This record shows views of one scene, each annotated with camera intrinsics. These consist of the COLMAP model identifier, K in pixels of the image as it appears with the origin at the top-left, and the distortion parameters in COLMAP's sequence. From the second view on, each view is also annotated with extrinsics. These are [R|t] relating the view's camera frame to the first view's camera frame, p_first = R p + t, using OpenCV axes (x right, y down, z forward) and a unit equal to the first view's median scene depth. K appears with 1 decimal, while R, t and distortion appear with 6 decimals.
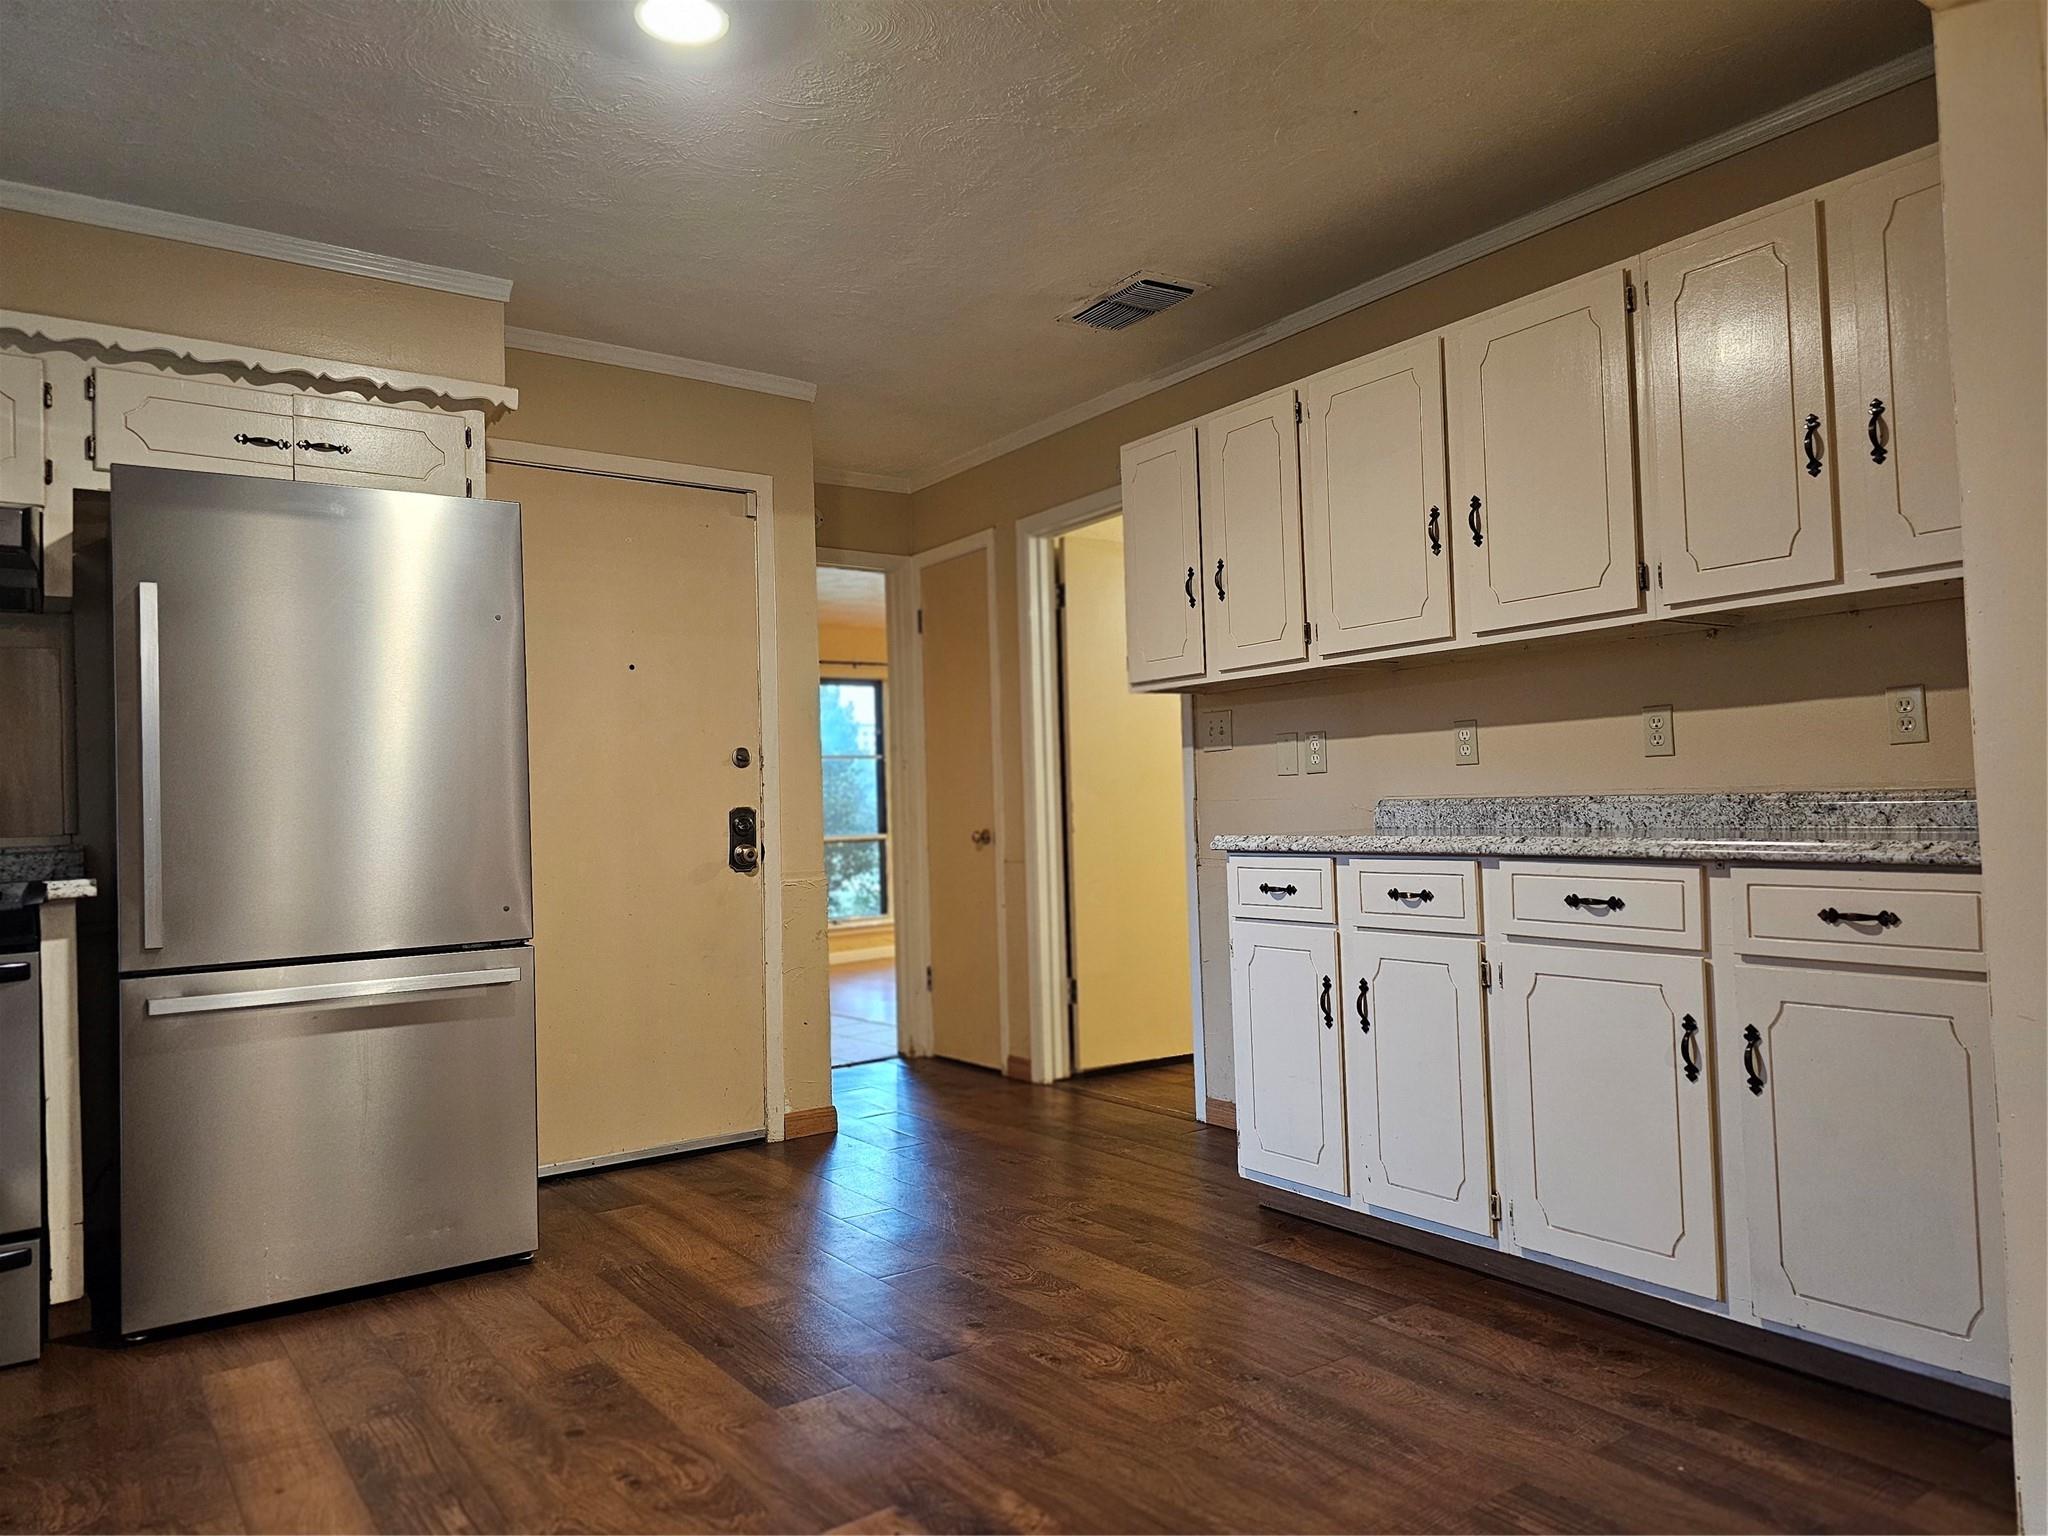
lens RADIAL K [[1370.6, 0, 1069.2], [0, 1370.6, 765.7], [0, 0, 1]] dist [0.073971, -0.048210]
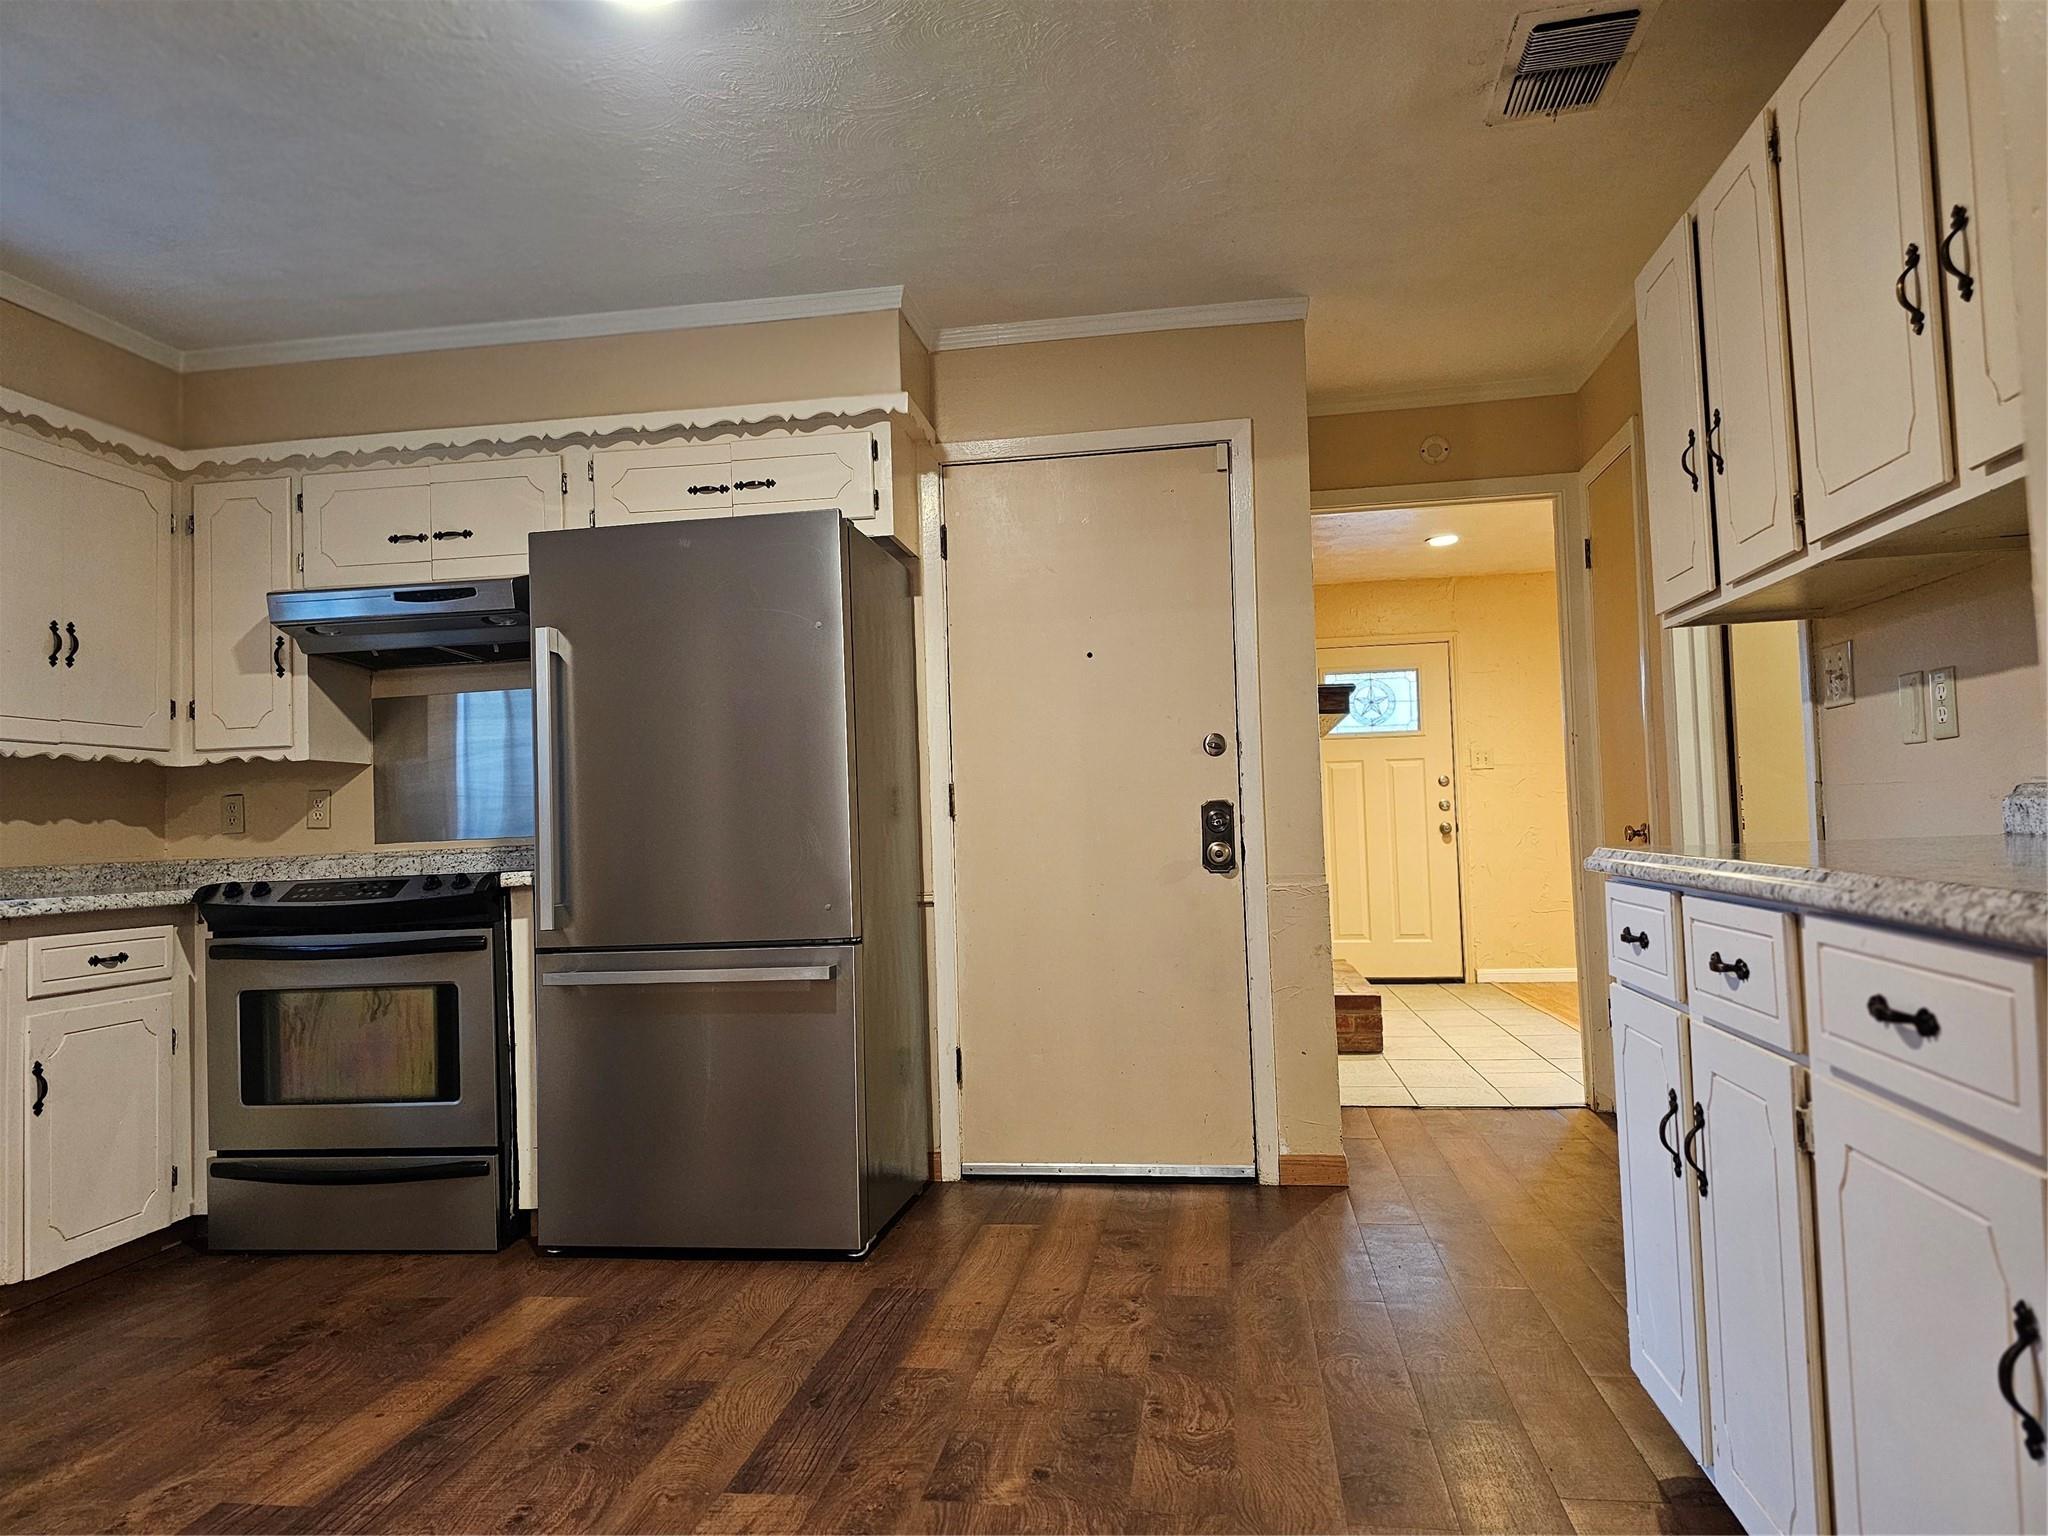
lens RADIAL K [[1401.9, 0, 1016.8], [0, 1401.9, 762.1], [0, 0, 1]] dist [0.085291, -0.096053]
pose [[0.706242, -0.025994, -0.707494, 0.420857], [0.037973, 0.999278, 0.001191, -0.000312], [0.706952, -0.027707, 0.706719, 0.361695]]
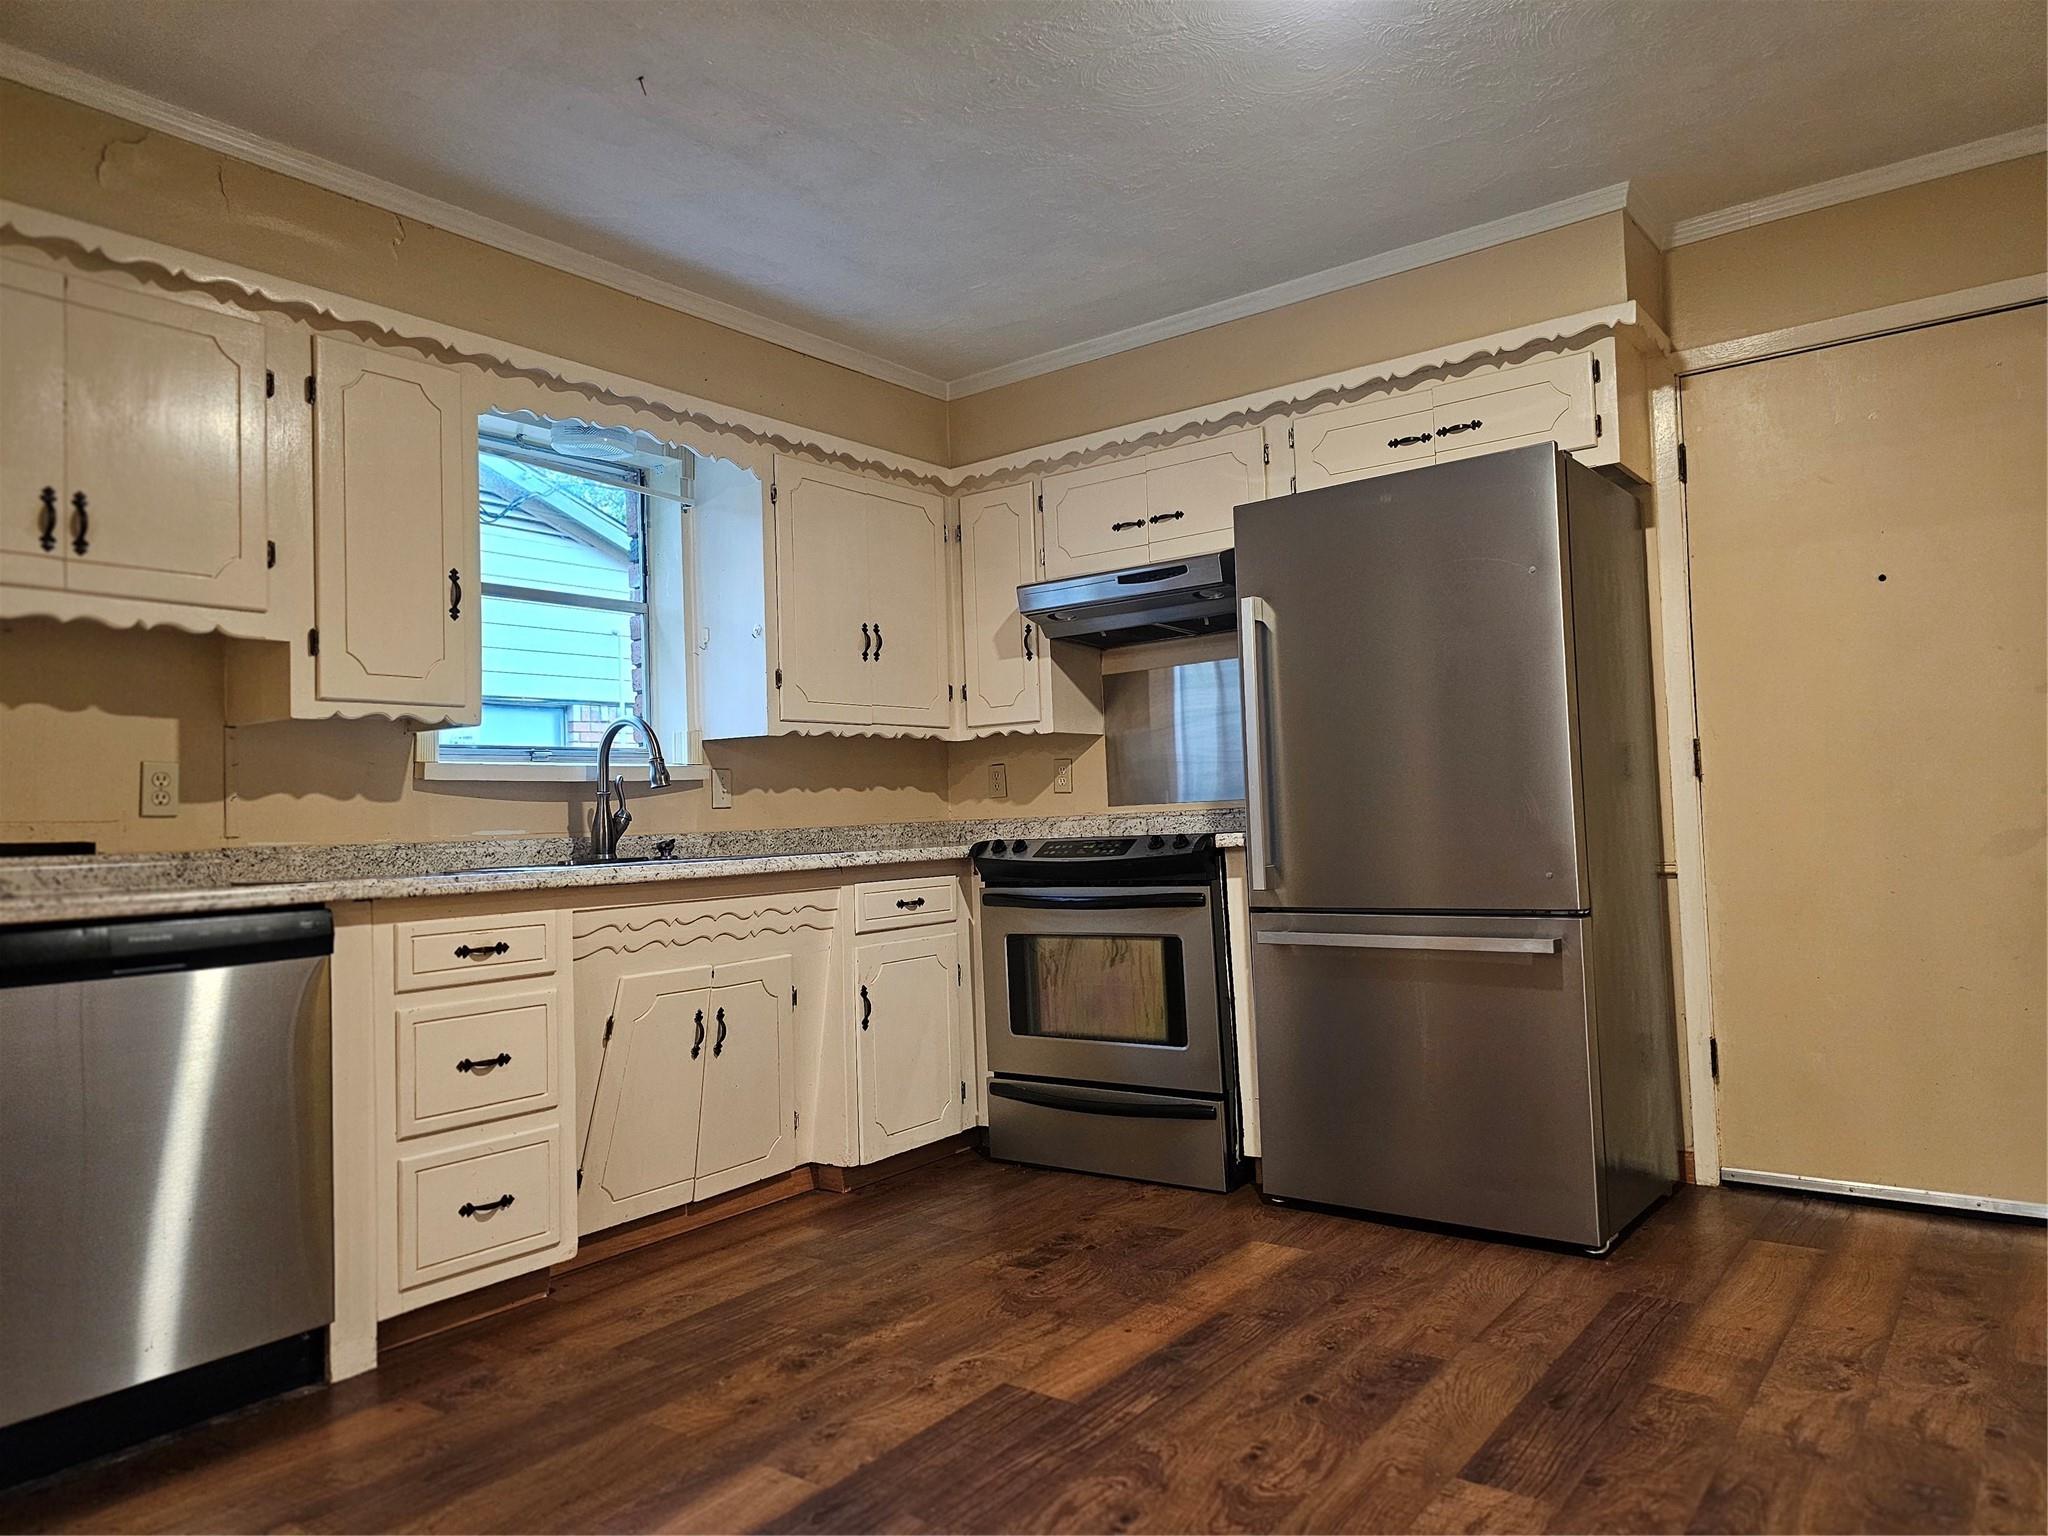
lens RADIAL K [[1401.9, 0, 1016.8], [0, 1401.9, 762.1], [0, 0, 1]] dist [0.085291, -0.096053]
pose [[0.288147, -0.017483, -0.957427, 0.408163], [0.063454, 0.997984, 0.000874, 0.001792], [0.955481, -0.061005, 0.288676, 0.371103]]
